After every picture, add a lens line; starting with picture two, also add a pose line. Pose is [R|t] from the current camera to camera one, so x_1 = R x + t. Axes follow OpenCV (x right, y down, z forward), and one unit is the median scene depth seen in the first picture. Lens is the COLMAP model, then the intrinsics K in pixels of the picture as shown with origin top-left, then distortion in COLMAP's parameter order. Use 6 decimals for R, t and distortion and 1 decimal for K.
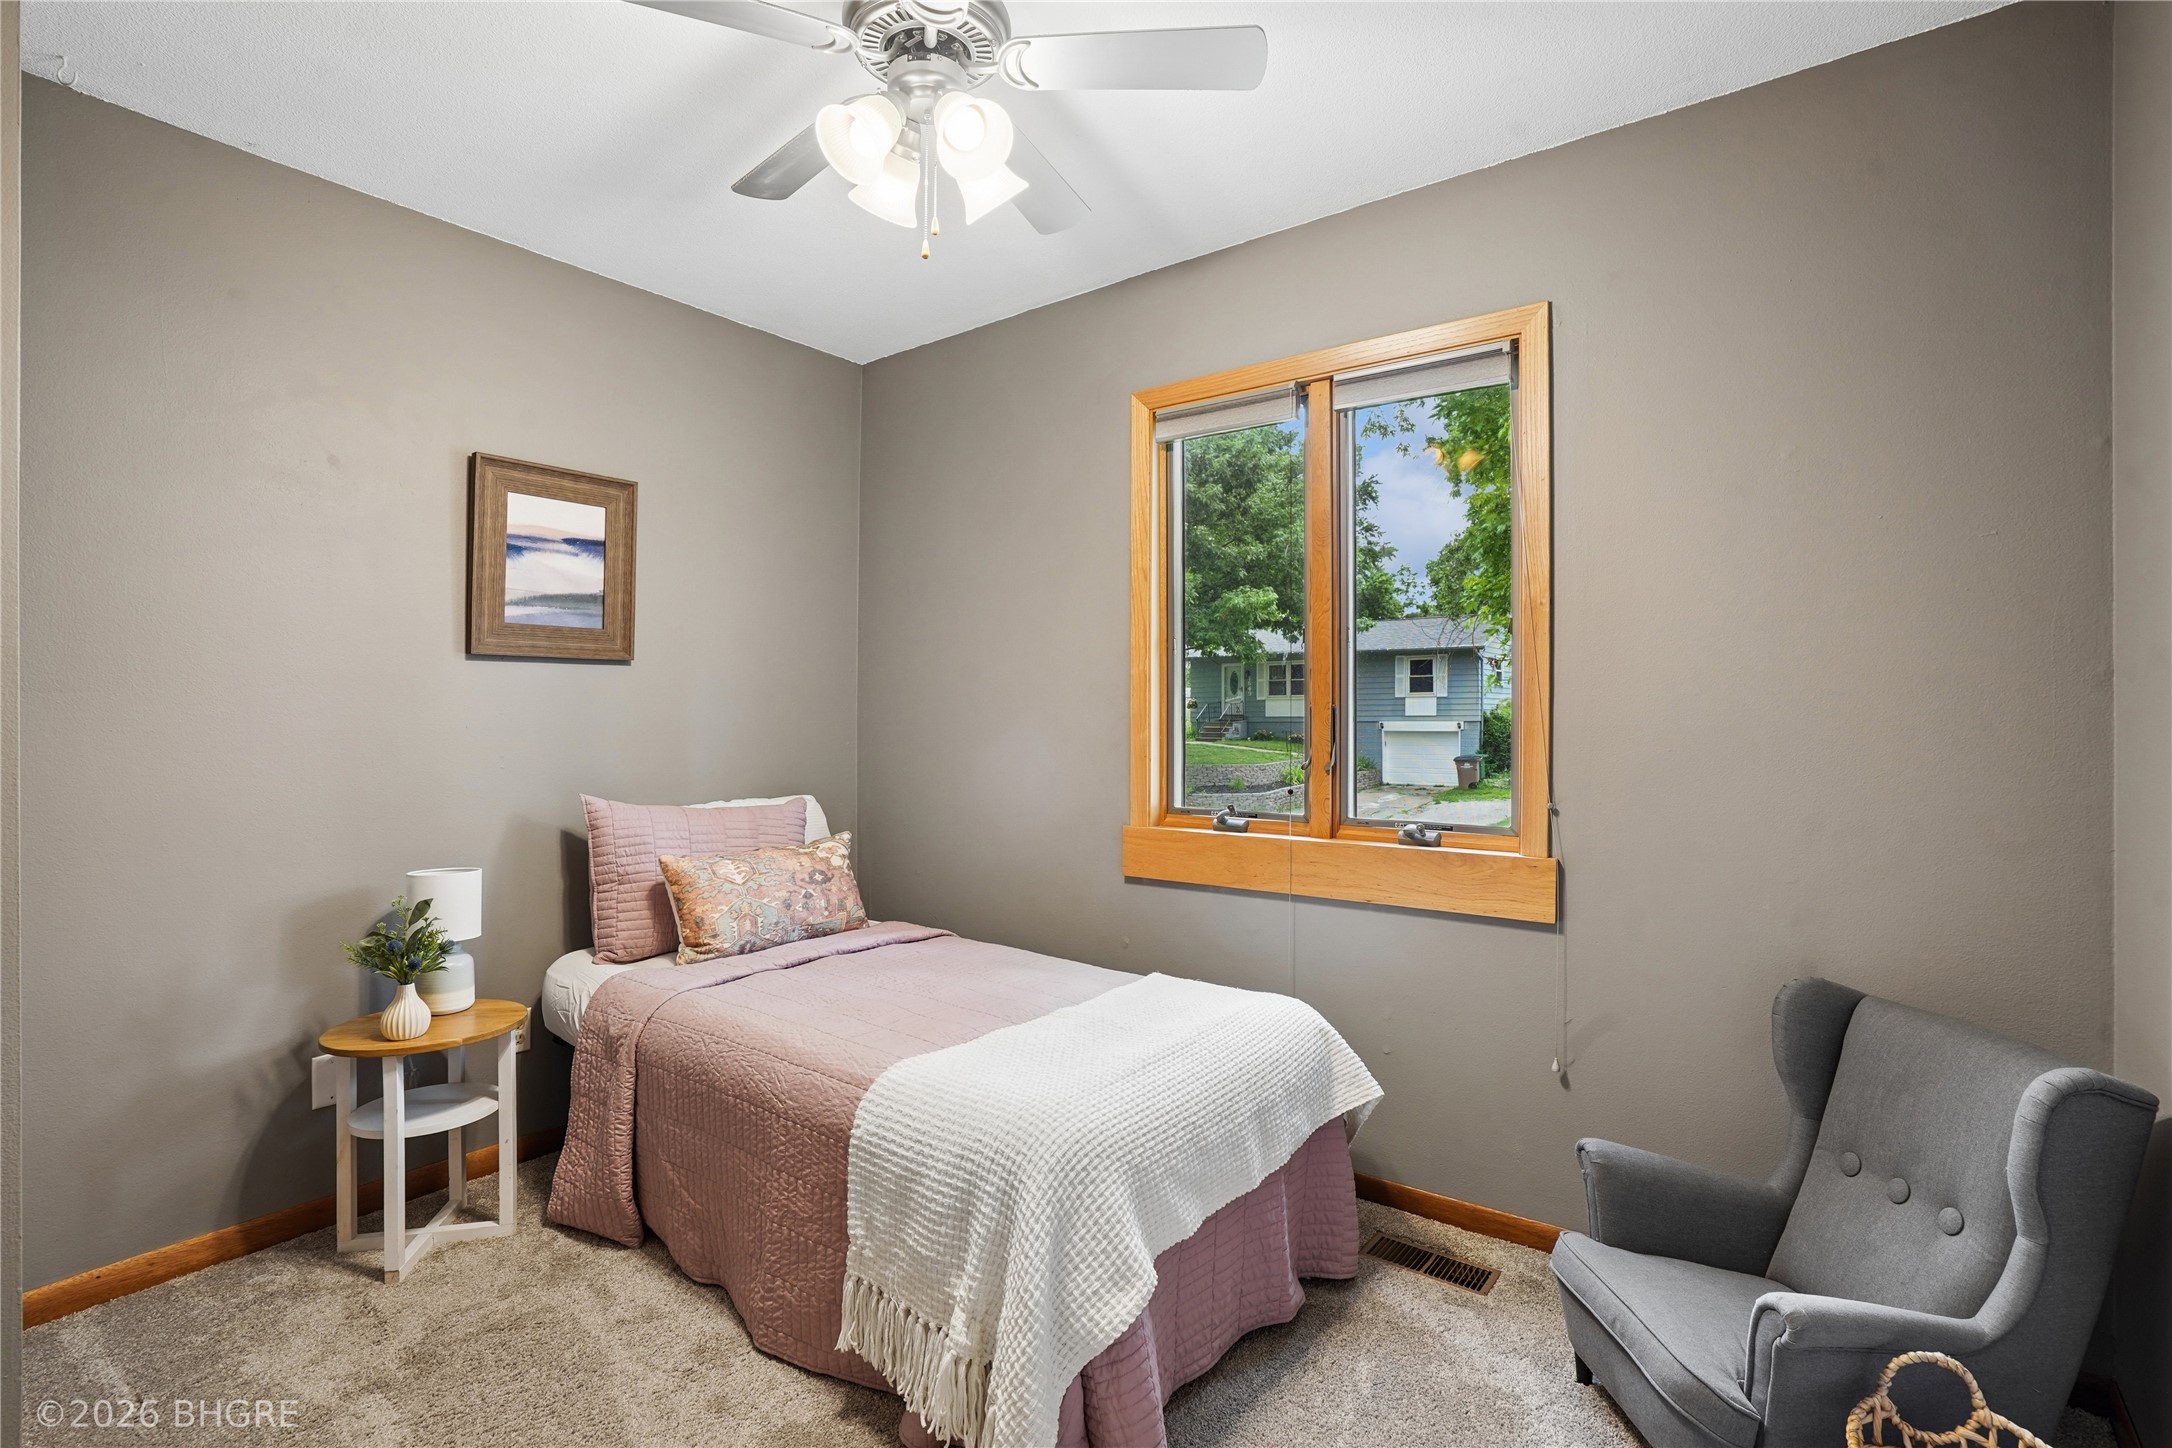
lens RADIAL K [[1016.4, 0, 1082.0], [0, 1016.4, 717.1], [0, 0, 1]] dist [-0.031014, 0.000364]
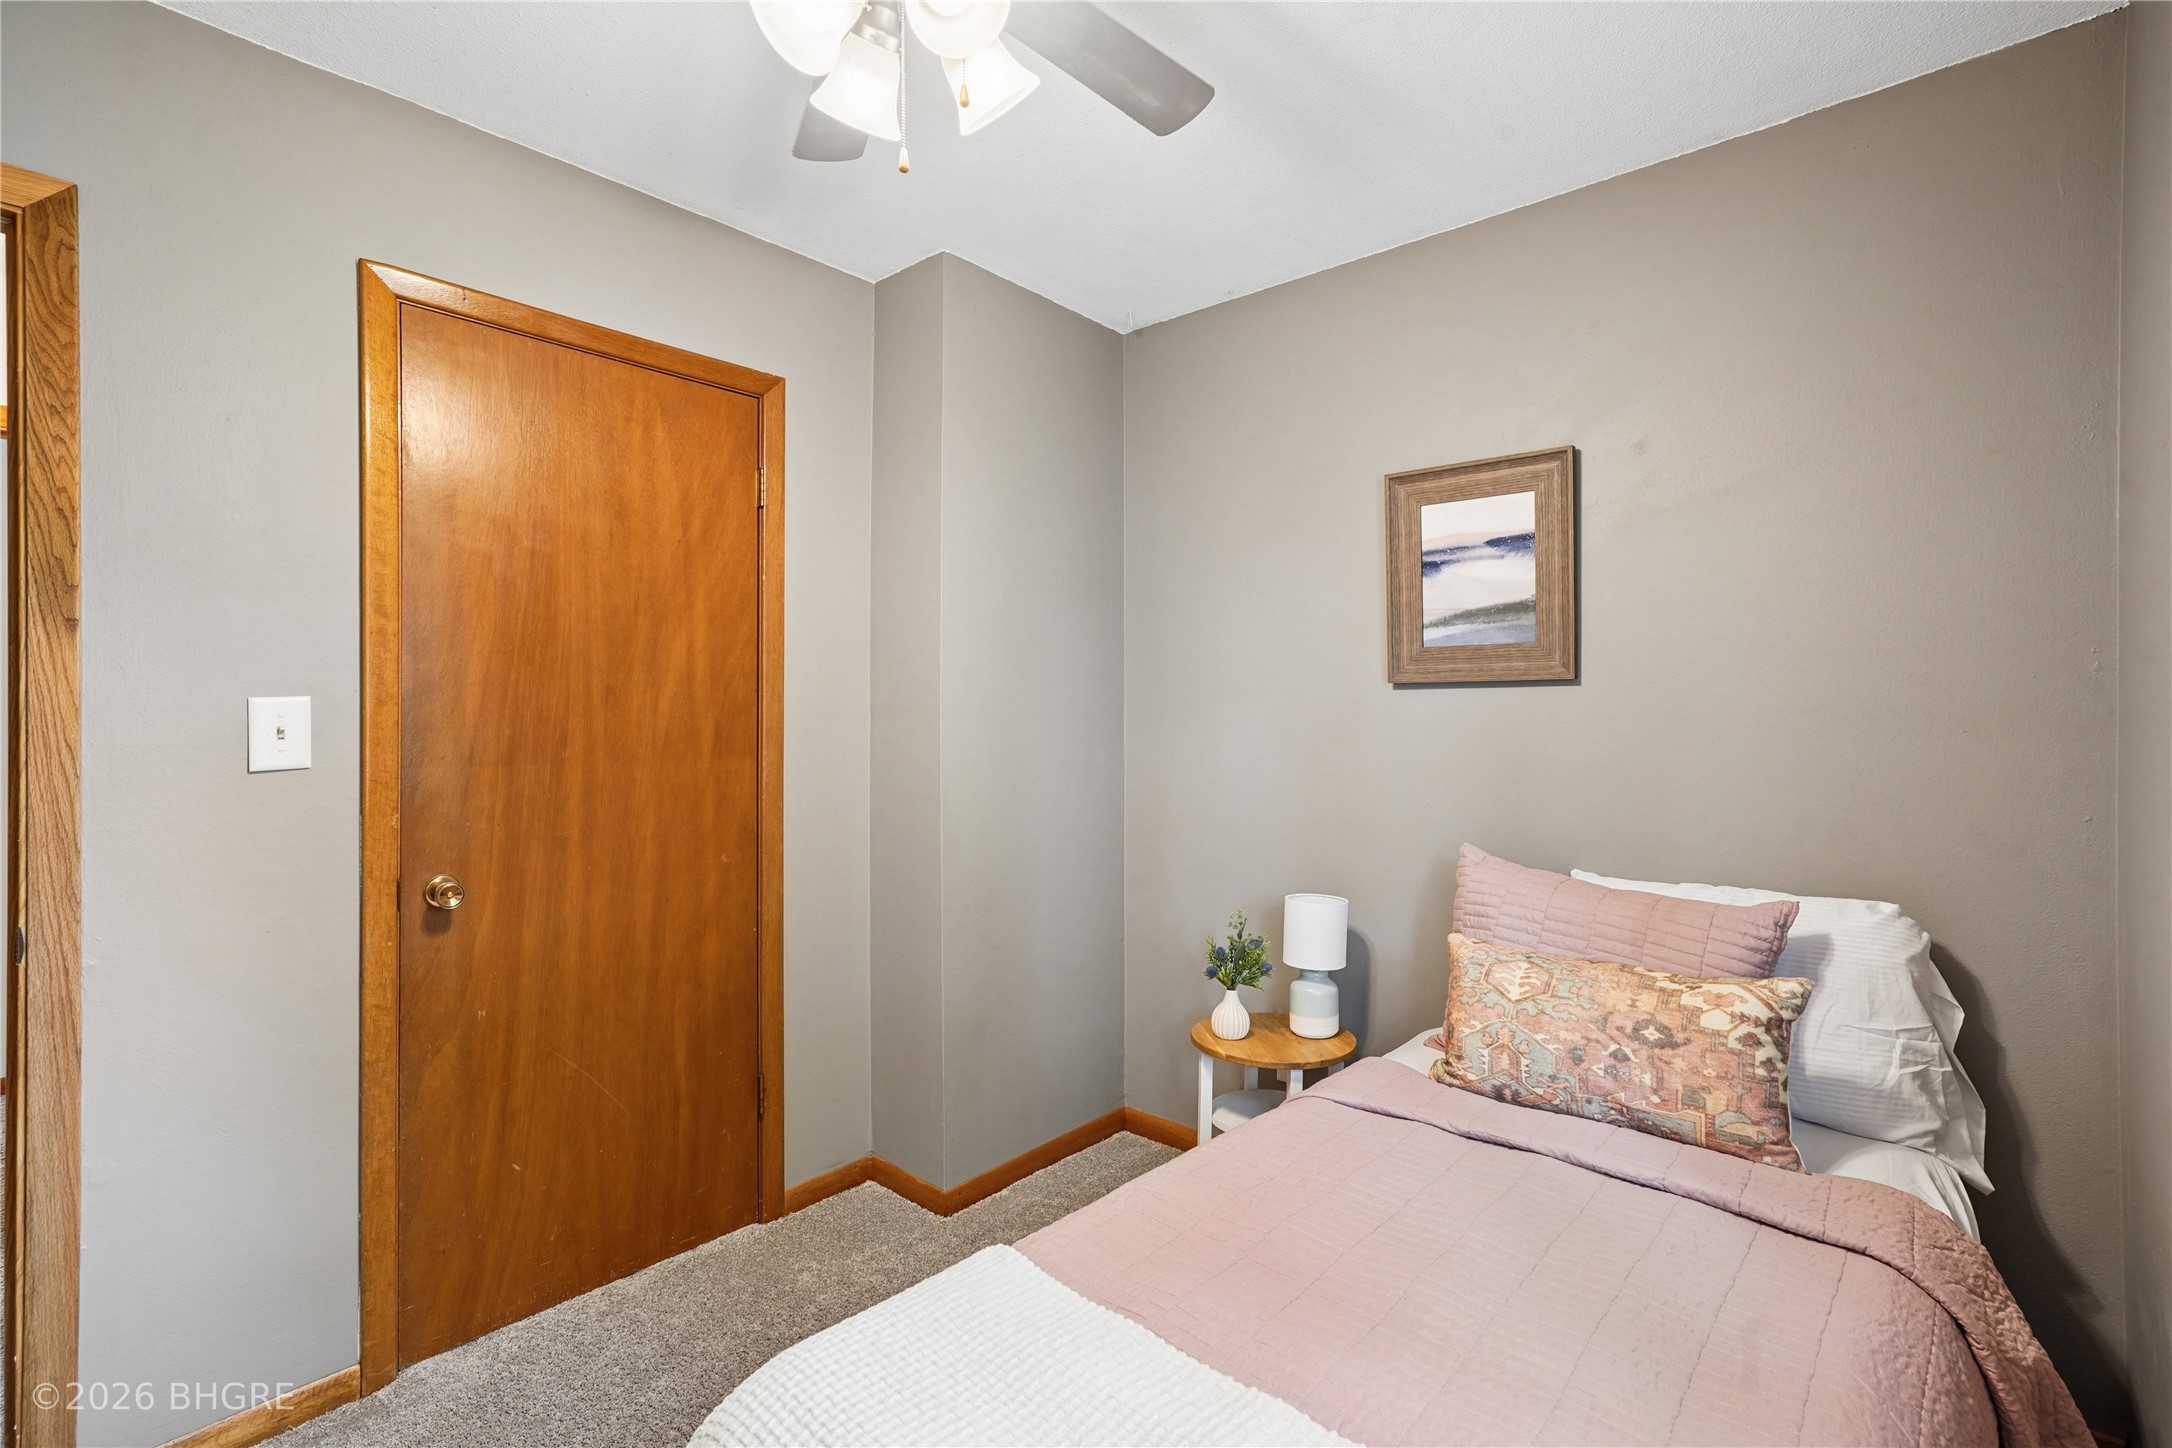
lens RADIAL K [[1016.4, 0, 1082.0], [0, 1016.4, 717.1], [0, 0, 1]] dist [-0.031014, 0.000364]
pose [[-0.078617, -0.001720, -0.996903, 0.364758], [-0.006381, 0.999979, -0.001222, -0.025929], [0.996884, 0.006266, -0.078626, 0.735608]]
